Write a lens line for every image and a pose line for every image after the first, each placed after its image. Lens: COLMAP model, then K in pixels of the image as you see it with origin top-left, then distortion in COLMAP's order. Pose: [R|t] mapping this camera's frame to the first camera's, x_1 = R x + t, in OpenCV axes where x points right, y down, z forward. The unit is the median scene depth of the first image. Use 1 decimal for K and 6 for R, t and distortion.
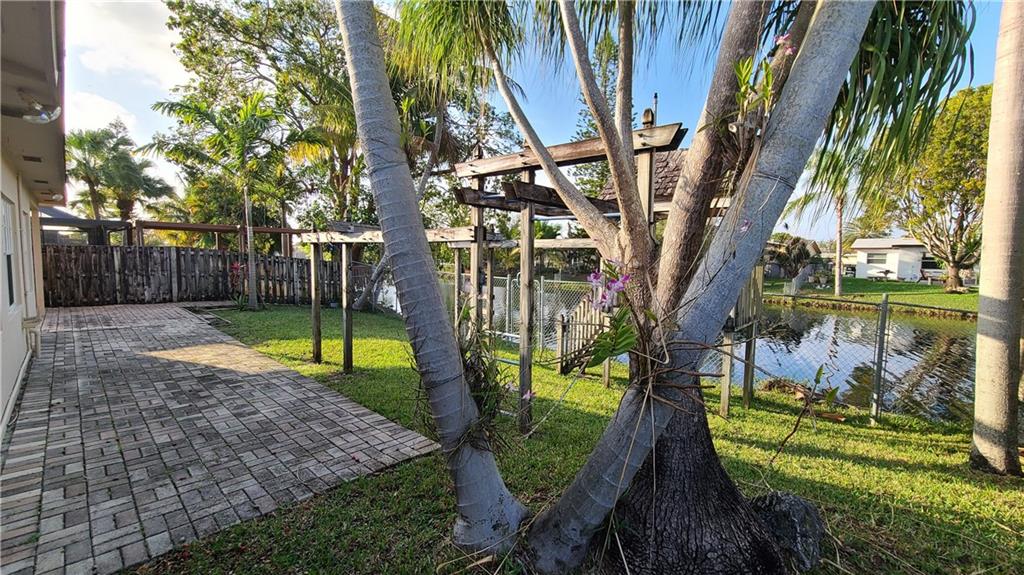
lens RADIAL K [[414.0, 0, 521.9], [0, 414.0, 283.1], [0, 0, 1]] dist [0.006868, -0.000793]
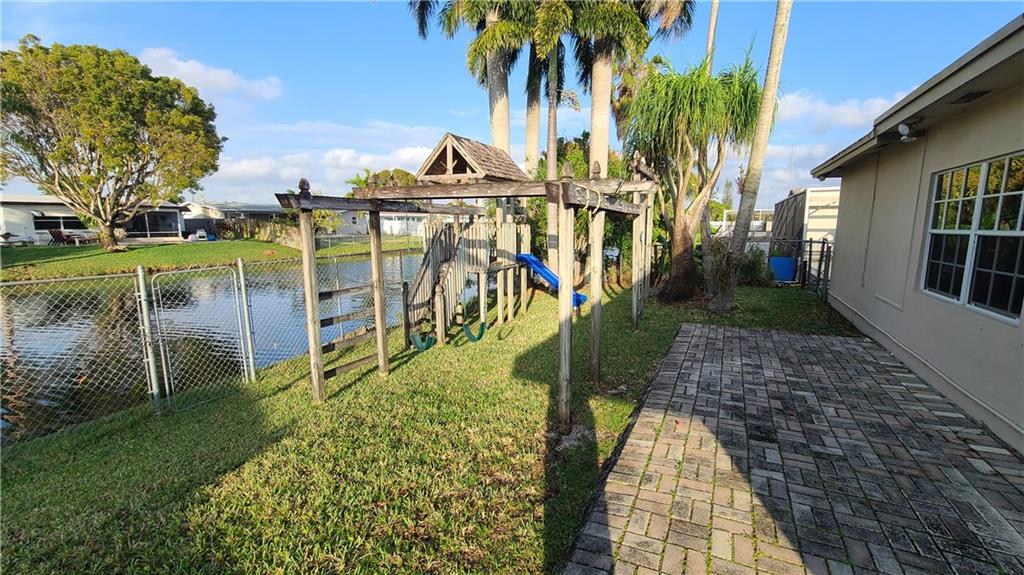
lens RADIAL K [[414.0, 0, 516.1], [0, 414.0, 292.3], [0, 0, 1]] dist [0.006868, -0.000793]
pose [[-0.266342, -0.176360, 0.947607, -1.533719], [0.059277, 0.978261, 0.198726, -0.158811], [-0.962054, 0.109100, -0.250098, 1.880989]]
